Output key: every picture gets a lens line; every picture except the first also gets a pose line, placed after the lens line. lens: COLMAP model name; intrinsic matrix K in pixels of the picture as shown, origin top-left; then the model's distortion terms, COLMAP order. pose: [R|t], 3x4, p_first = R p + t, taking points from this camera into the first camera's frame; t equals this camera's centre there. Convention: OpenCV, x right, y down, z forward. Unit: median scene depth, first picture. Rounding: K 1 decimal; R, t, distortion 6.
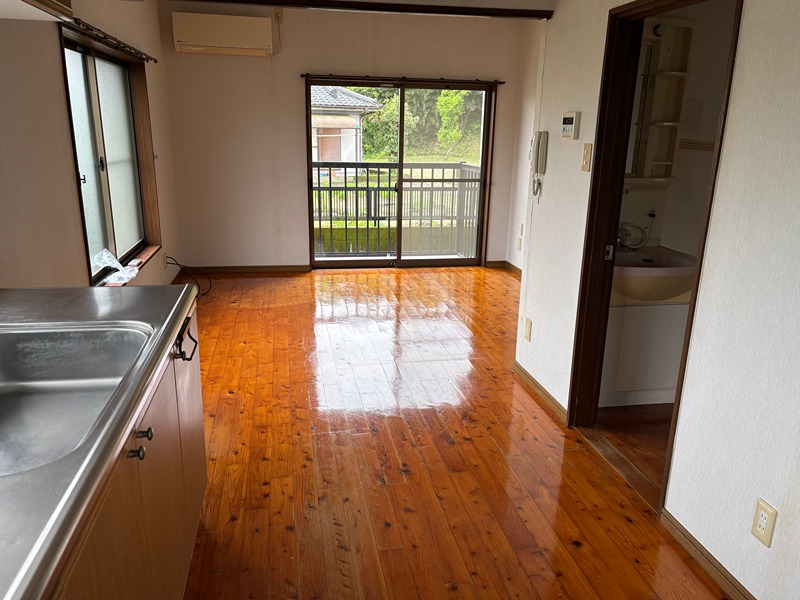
lens RADIAL K [[608.3, 0, 400.5], [0, 608.3, 301.5], [0, 0, 1]] dist [0.010647, -0.000181]
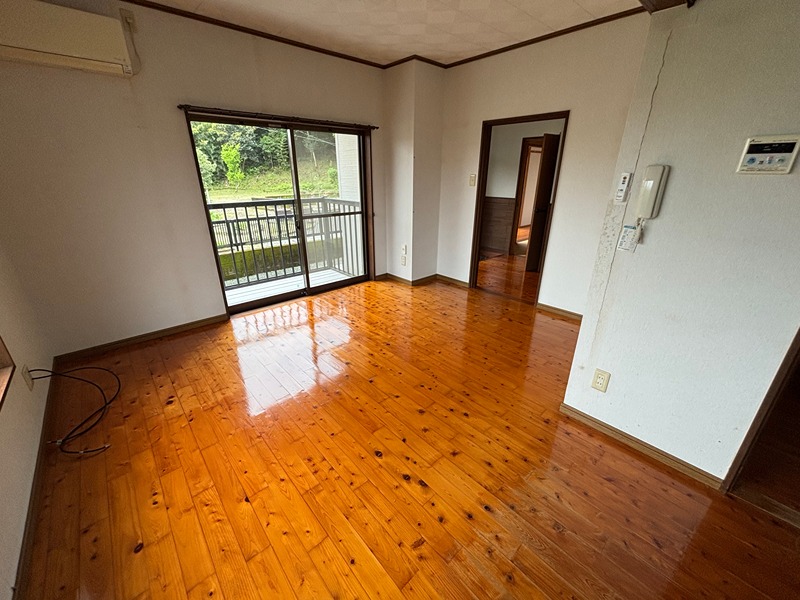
lens RADIAL K [[322.1, 0, 398.6], [0, 322.1, 298.7], [0, 0, 1]] dist [-0.005138, -0.000096]
pose [[0.854485, -0.207078, 0.476417, -0.149334], [0.157608, 0.977227, 0.142079, -0.109382], [-0.494989, -0.046318, 0.867664, 0.393761]]
